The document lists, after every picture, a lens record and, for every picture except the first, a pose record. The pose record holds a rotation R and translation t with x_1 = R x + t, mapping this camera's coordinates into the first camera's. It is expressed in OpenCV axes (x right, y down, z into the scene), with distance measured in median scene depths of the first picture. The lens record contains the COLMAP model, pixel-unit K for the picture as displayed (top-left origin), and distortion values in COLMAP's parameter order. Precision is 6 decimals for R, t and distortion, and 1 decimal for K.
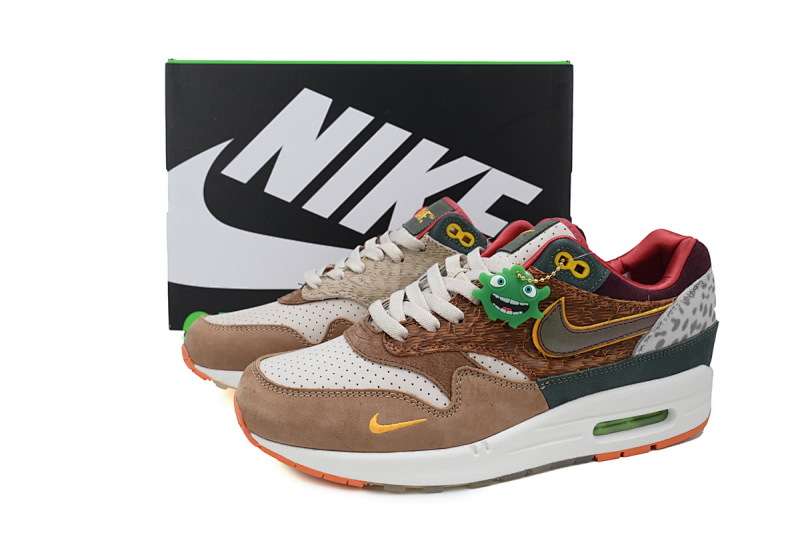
lens RADIAL K [[696.4, 0, 399.0], [0, 696.4, 268.0], [0, 0, 1]] dist [0.001321, -0.004464]
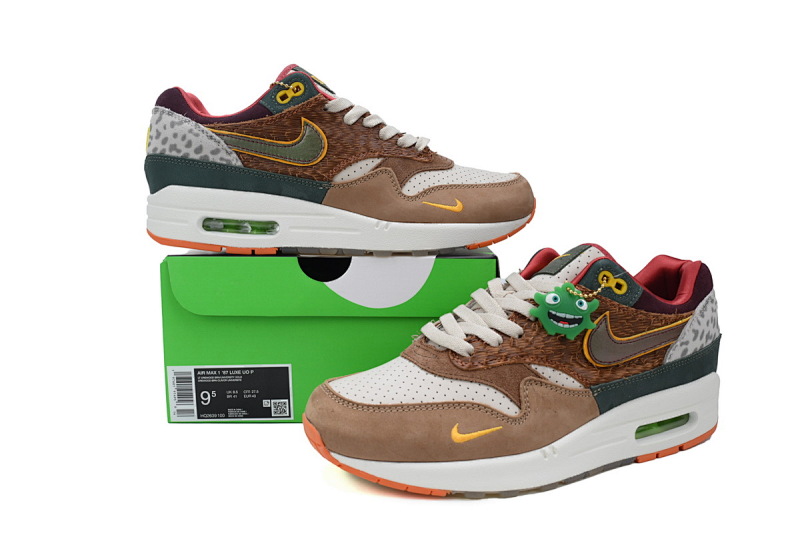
lens RADIAL K [[696.4, 0, 399.4], [0, 696.4, 265.6], [0, 0, 1]] dist [0.001321, -0.004464]
pose [[0.986835, -0.016646, 0.160873, -0.268828], [0.031462, 0.995445, -0.089995, 0.058379], [-0.158642, 0.093871, 0.982864, -0.048098]]
